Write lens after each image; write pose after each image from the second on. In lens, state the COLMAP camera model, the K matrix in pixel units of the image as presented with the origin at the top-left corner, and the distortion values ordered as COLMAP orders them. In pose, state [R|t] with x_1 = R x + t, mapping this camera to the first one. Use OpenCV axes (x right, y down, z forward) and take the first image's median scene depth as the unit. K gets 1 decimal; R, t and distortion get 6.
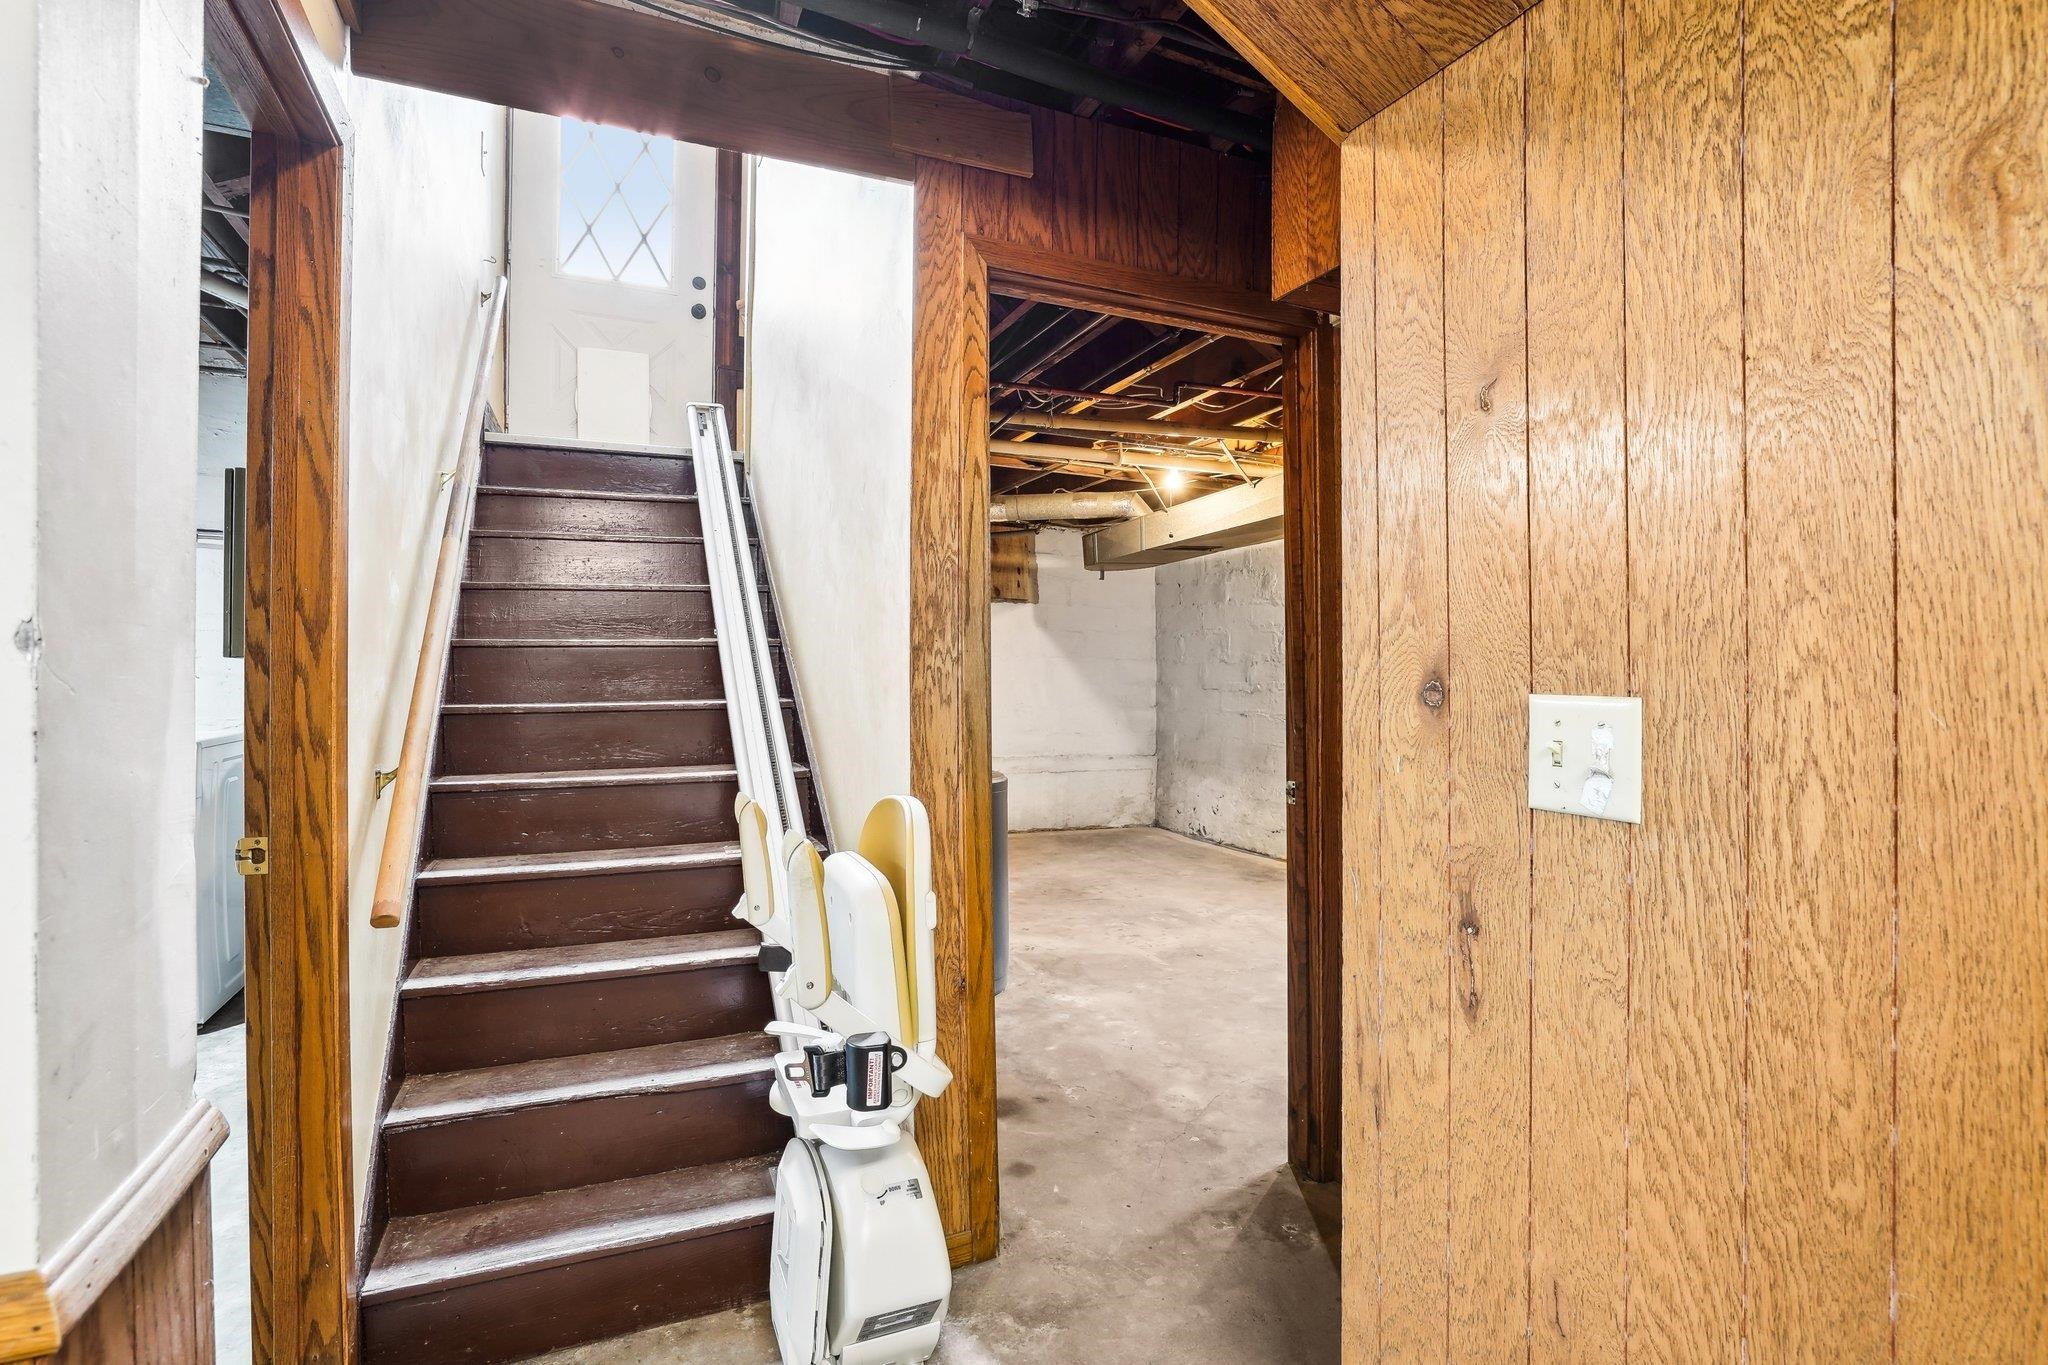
lens RADIAL K [[961.7, 0, 1014.3], [0, 961.7, 679.4], [0, 0, 1]] dist [-0.028556, 0.004320]
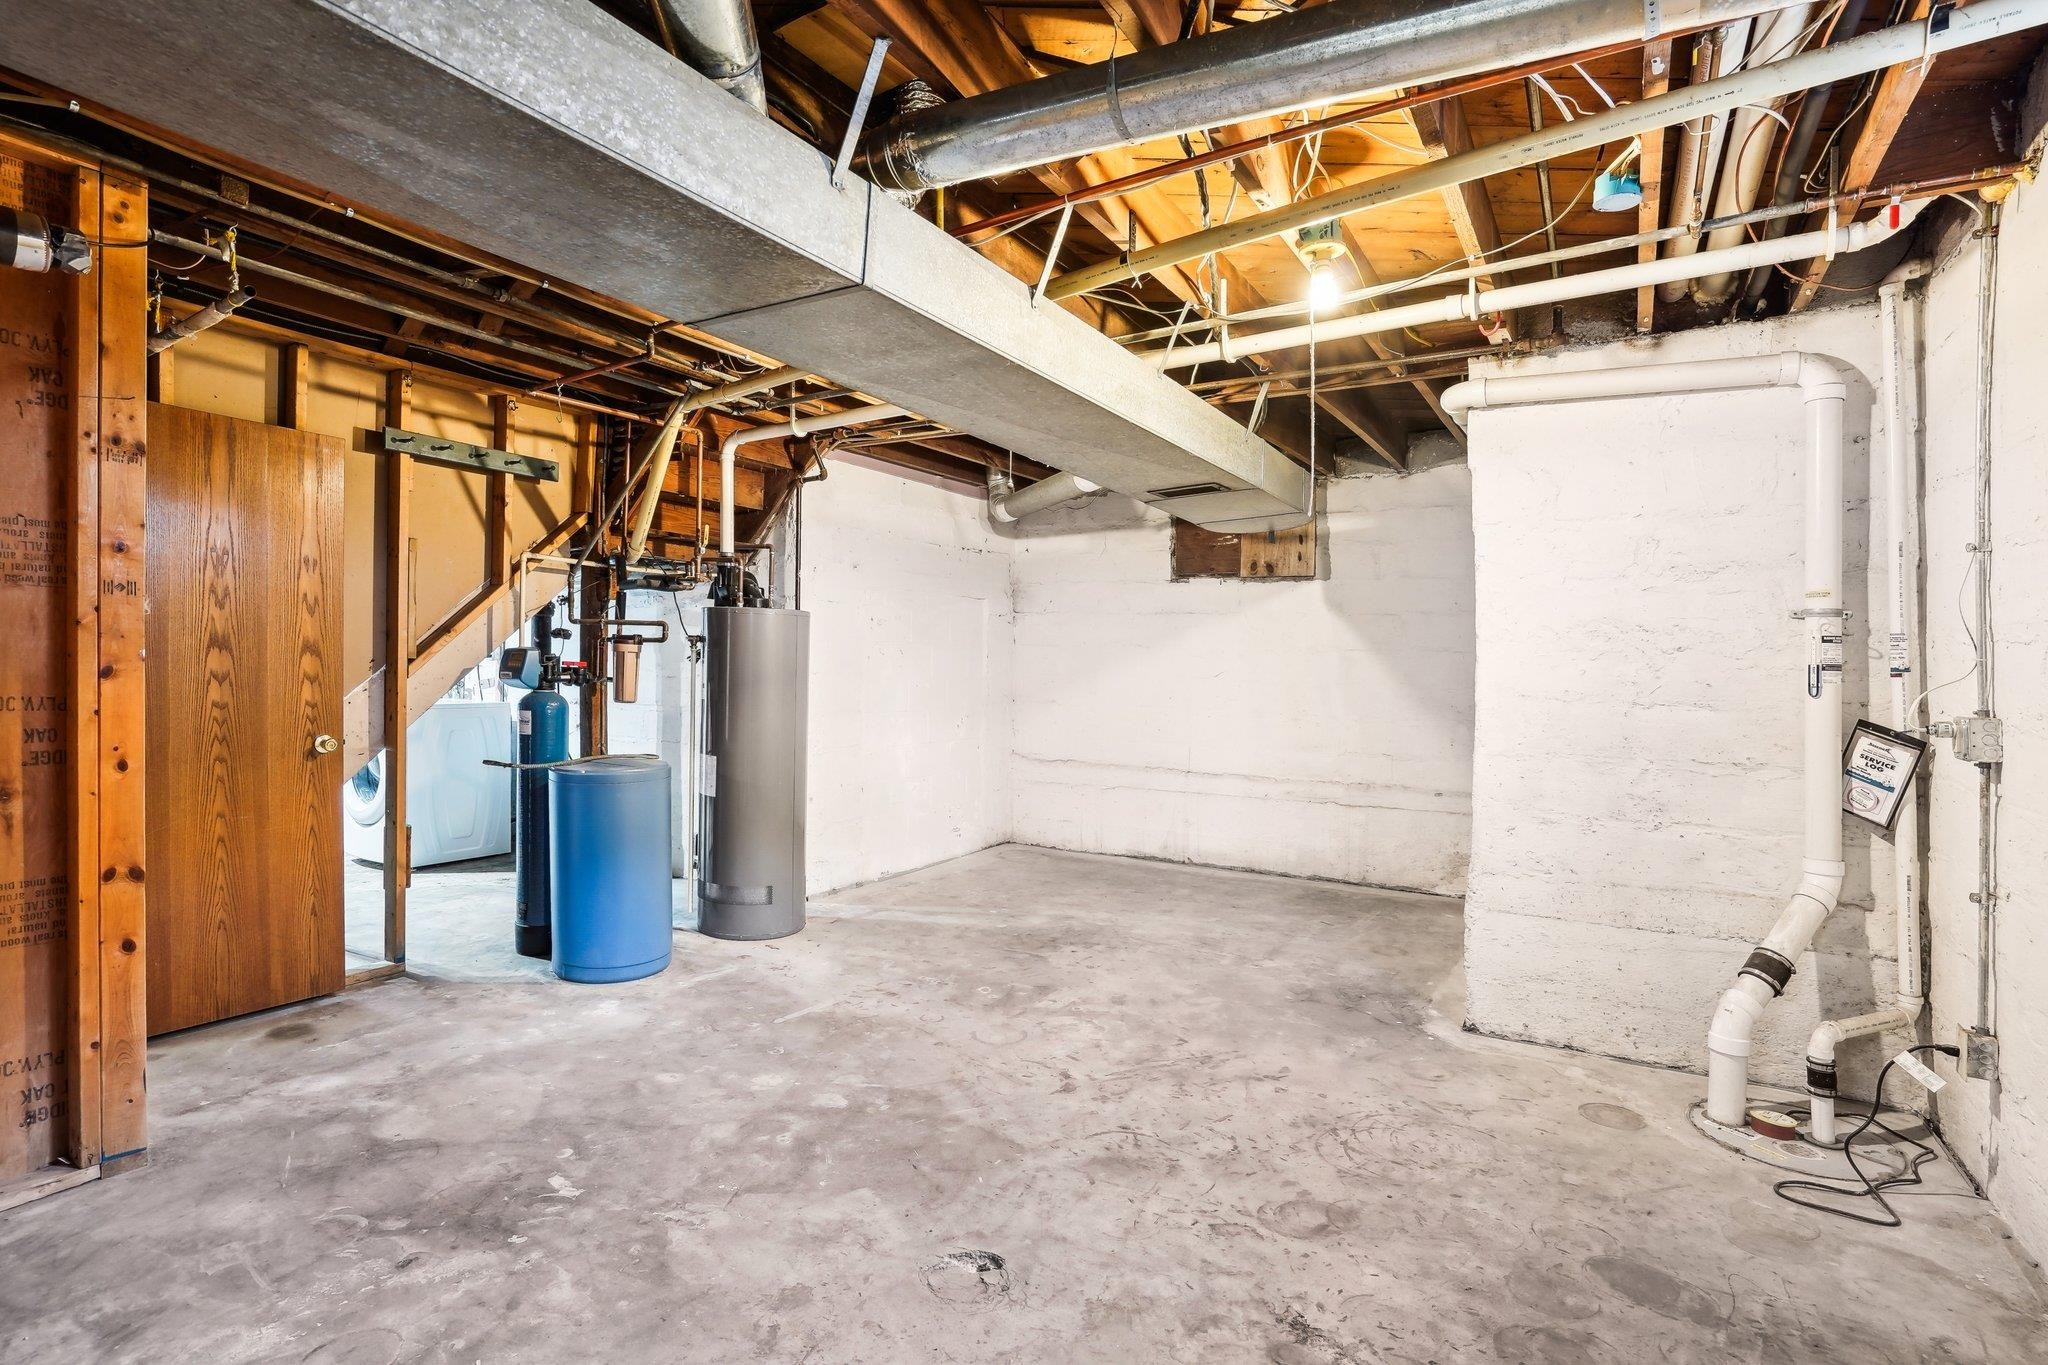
lens RADIAL K [[961.7, 0, 1012.7], [0, 961.7, 674.7], [0, 0, 1]] dist [-0.028556, 0.004320]
pose [[0.562747, 0.006144, -0.826606, 0.862672], [-0.004193, 0.999981, 0.004577, -0.010716], [0.826619, 0.000890, 0.562762, 0.622956]]
